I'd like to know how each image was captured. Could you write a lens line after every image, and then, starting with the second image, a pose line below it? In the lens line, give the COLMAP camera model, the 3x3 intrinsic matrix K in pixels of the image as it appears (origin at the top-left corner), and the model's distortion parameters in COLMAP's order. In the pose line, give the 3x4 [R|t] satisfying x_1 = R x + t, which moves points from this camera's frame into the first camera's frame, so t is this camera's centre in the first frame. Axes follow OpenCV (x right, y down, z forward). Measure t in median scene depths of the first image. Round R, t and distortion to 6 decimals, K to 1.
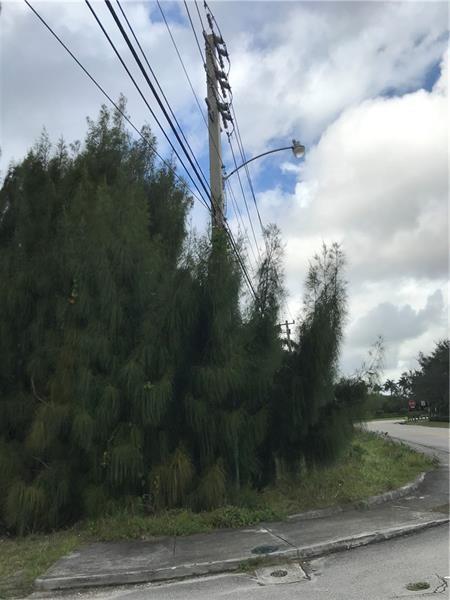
lens RADIAL K [[491.6, 0, 225.2], [0, 491.6, 285.6], [0, 0, 1]] dist [0.038935, -0.012059]
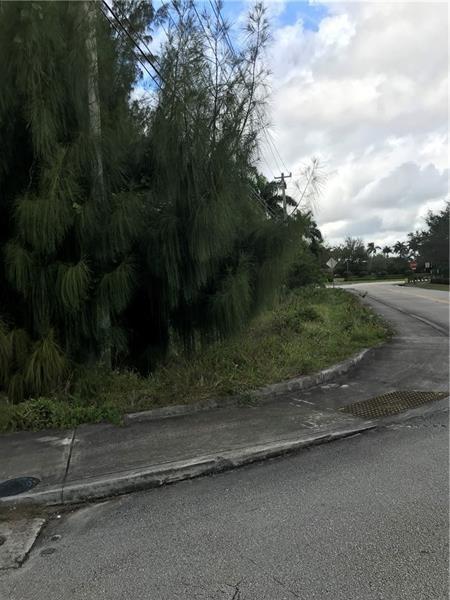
lens RADIAL K [[491.6, 0, 225.2], [0, 491.6, 285.6], [0, 0, 1]] dist [0.038935, -0.012059]
pose [[0.999288, 0.023386, -0.029593, 0.231218], [-0.014232, 0.960368, 0.278371, 0.087377], [0.034930, -0.277752, 0.960018, 0.336905]]
